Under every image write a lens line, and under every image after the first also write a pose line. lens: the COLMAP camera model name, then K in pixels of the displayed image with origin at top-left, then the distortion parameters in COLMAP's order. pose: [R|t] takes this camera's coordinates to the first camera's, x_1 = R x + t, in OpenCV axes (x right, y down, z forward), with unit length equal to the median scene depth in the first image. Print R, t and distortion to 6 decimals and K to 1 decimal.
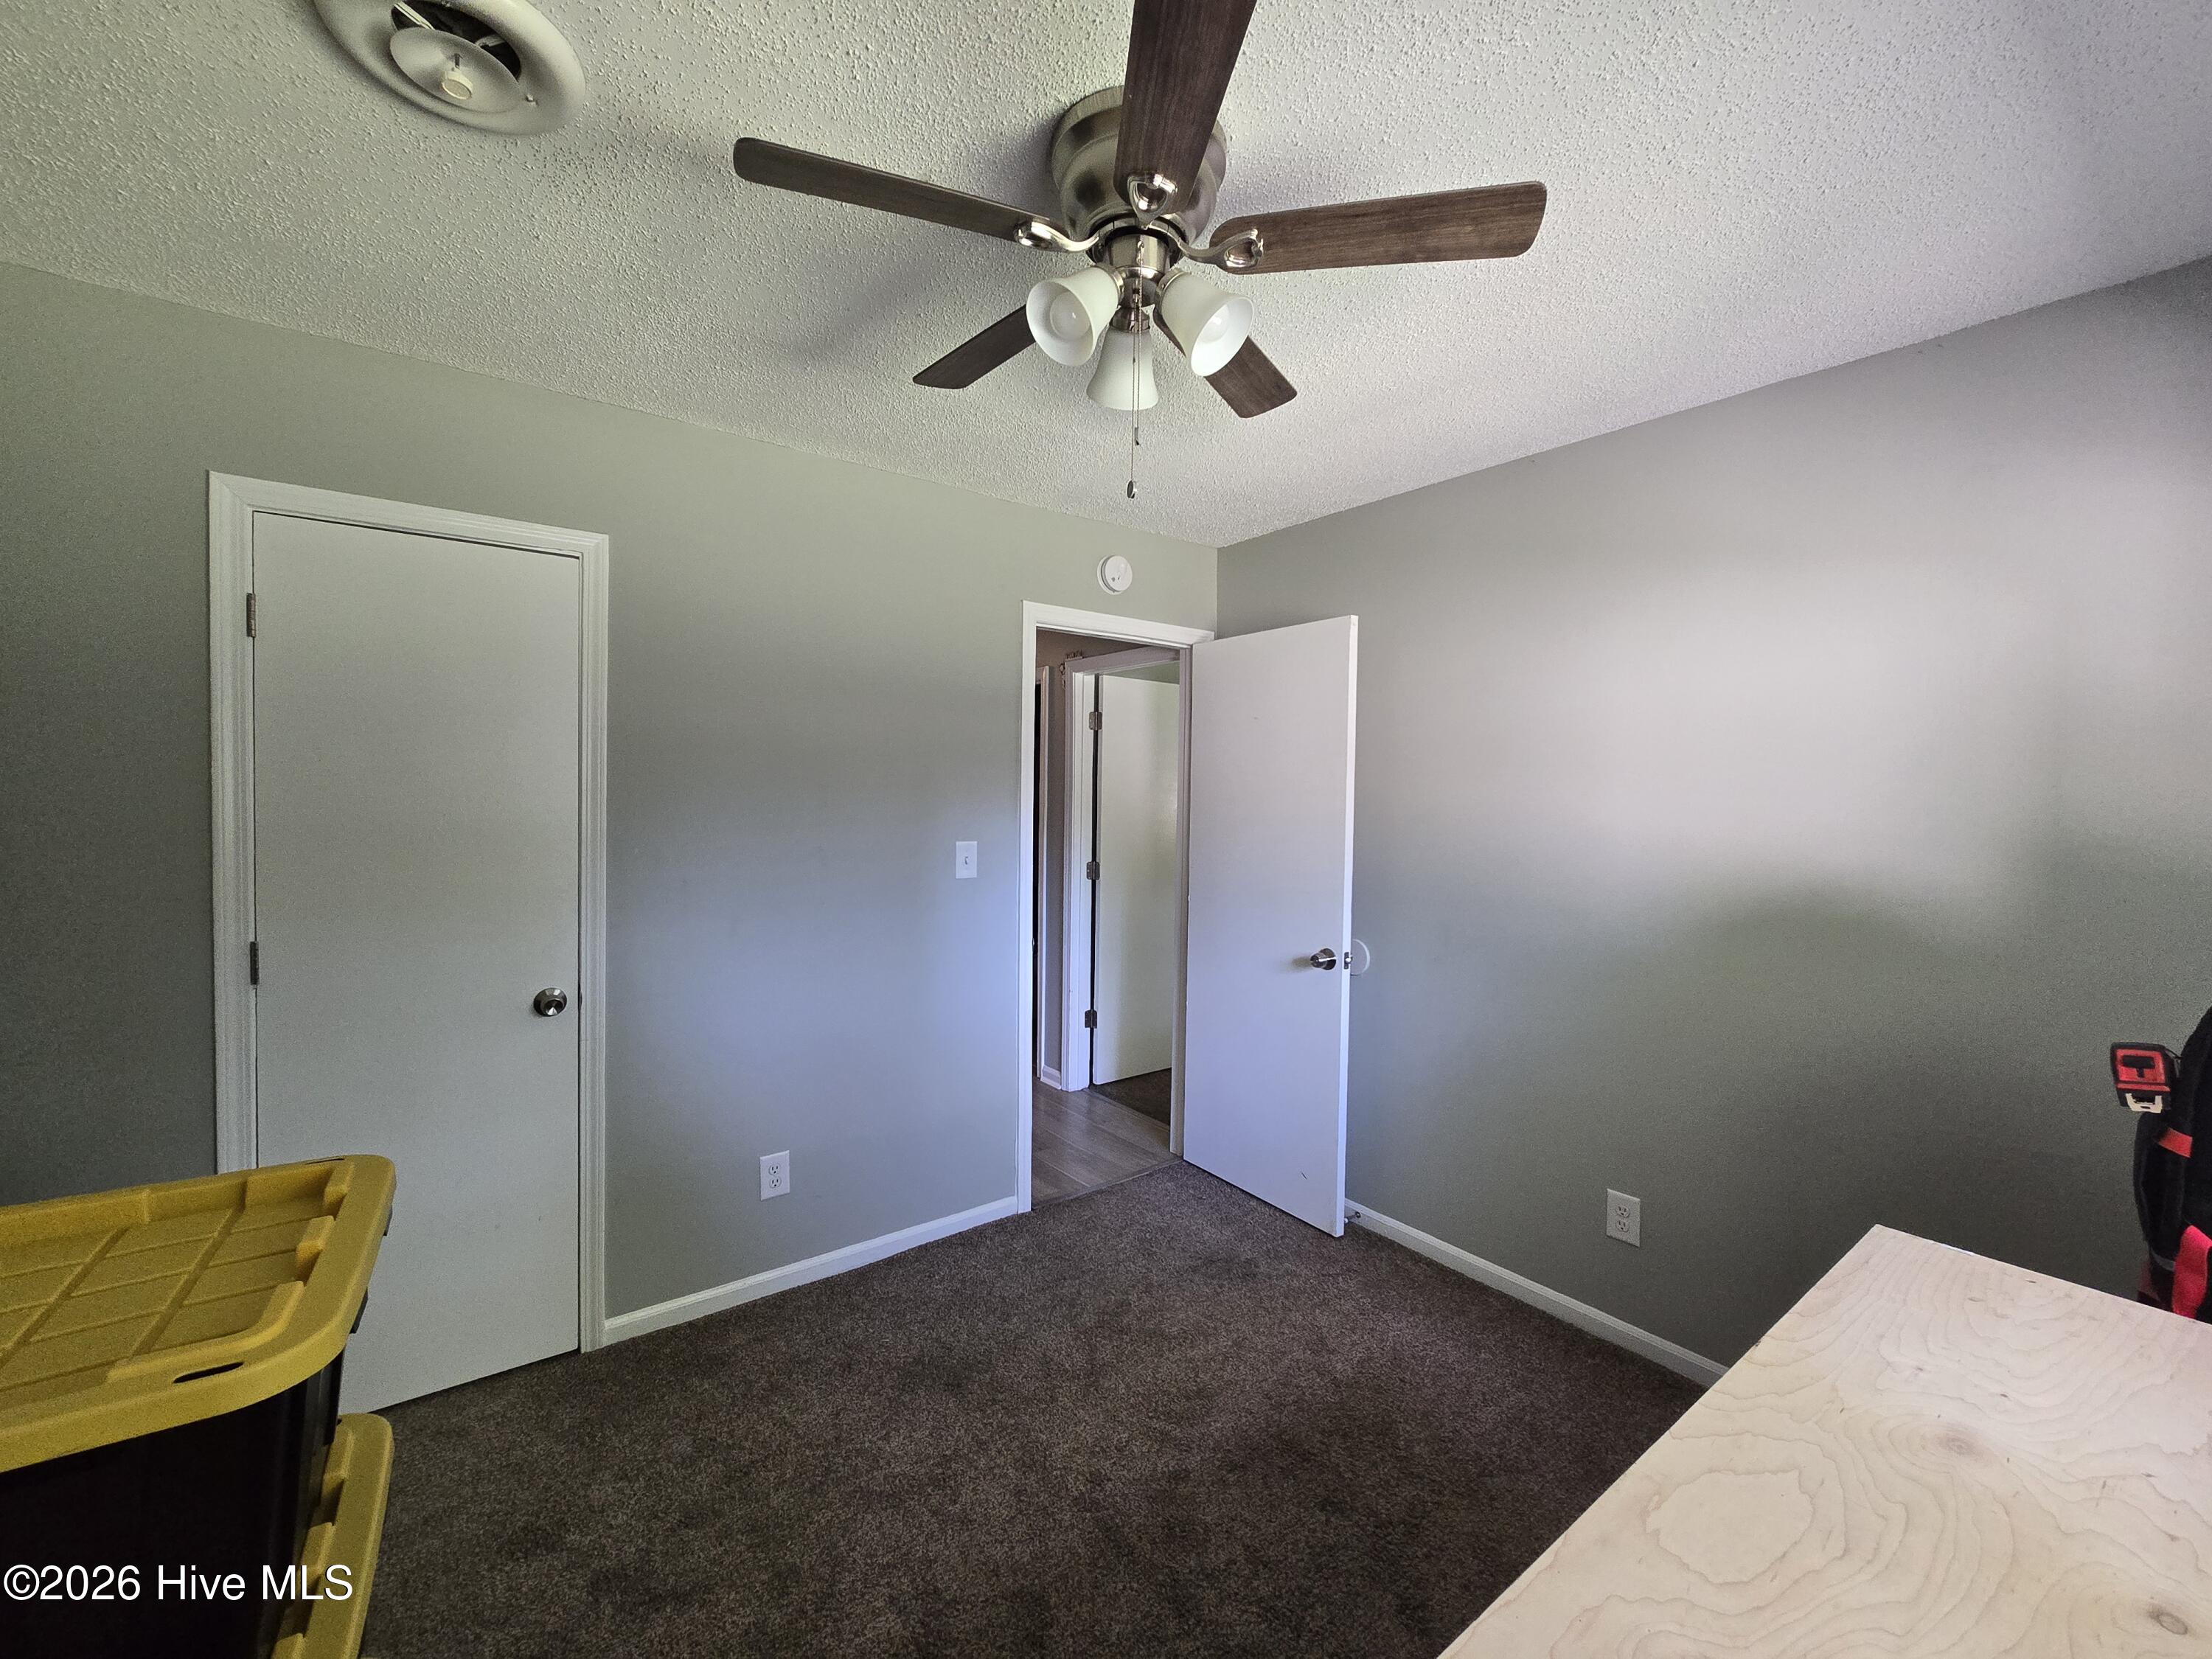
lens RADIAL K [[903.4, 0, 1094.0], [0, 903.4, 820.7], [0, 0, 1]] dist [-0.007881, -0.000374]
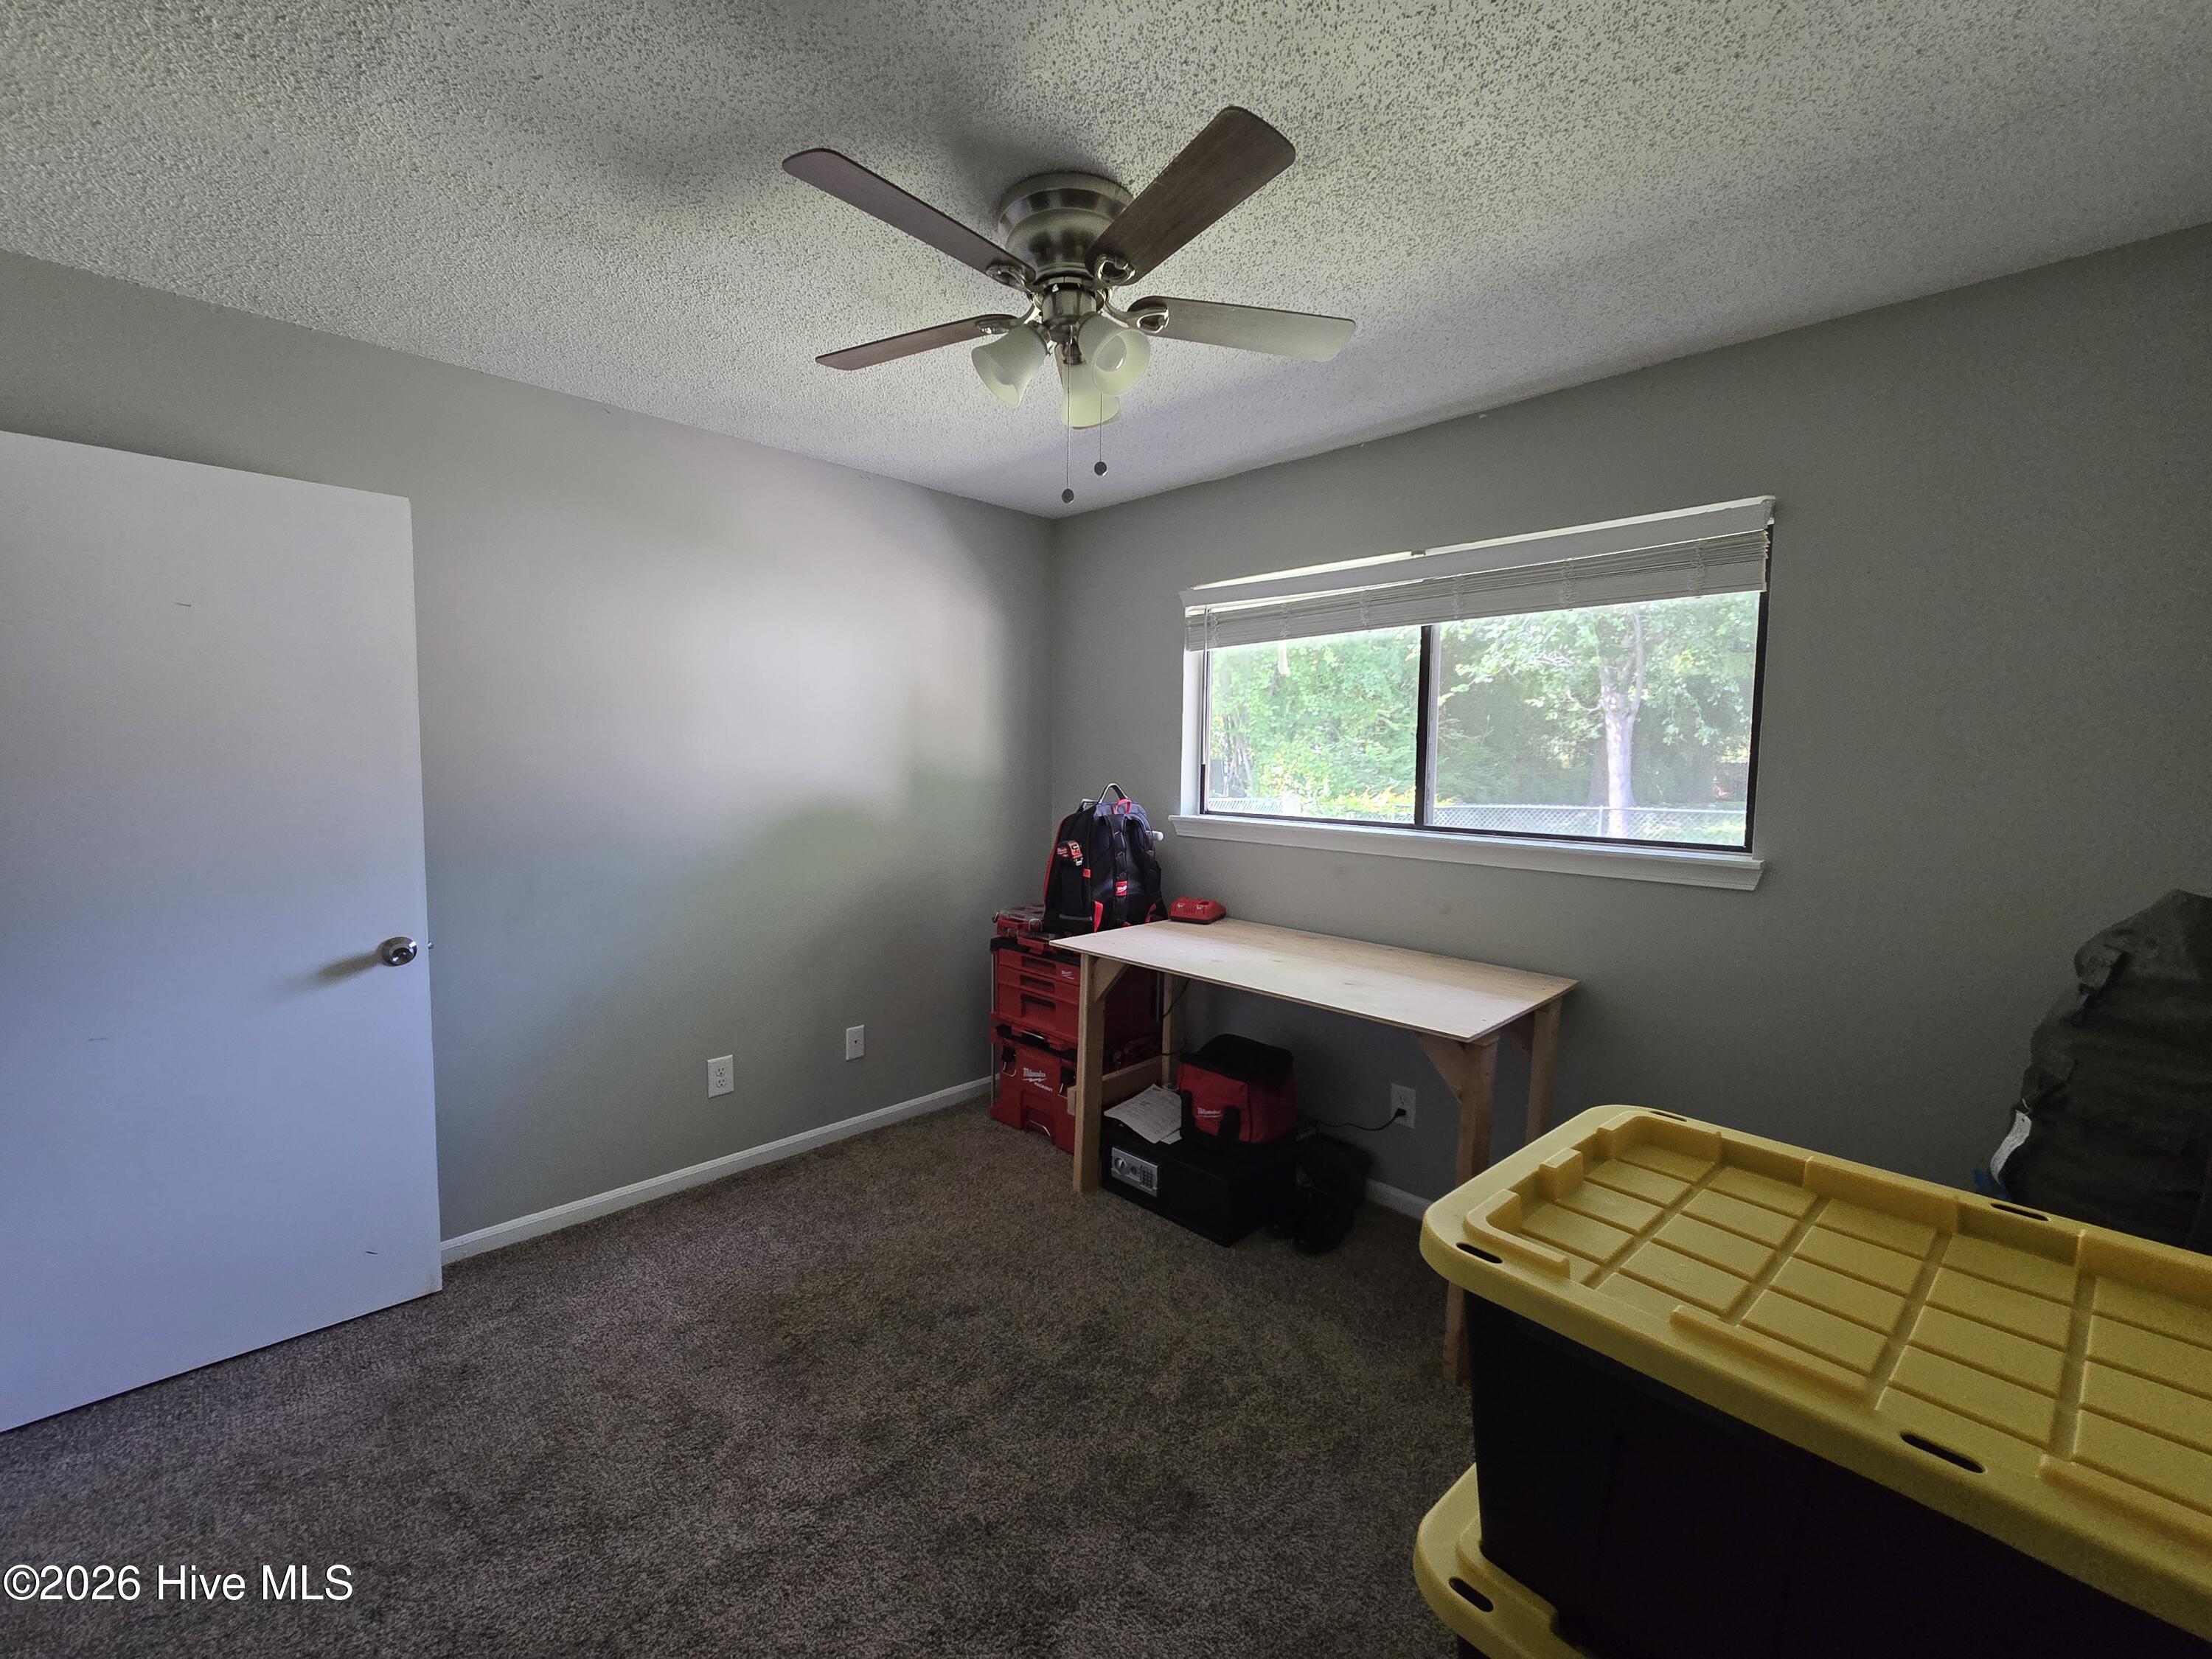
lens RADIAL K [[903.4, 0, 1094.0], [0, 903.4, 820.7], [0, 0, 1]] dist [-0.007881, -0.000374]
pose [[-0.137011, -0.083694, 0.987028, -0.669761], [0.015195, 0.996129, 0.086575, -0.013803], [-0.990453, 0.026859, -0.135209, 0.625062]]
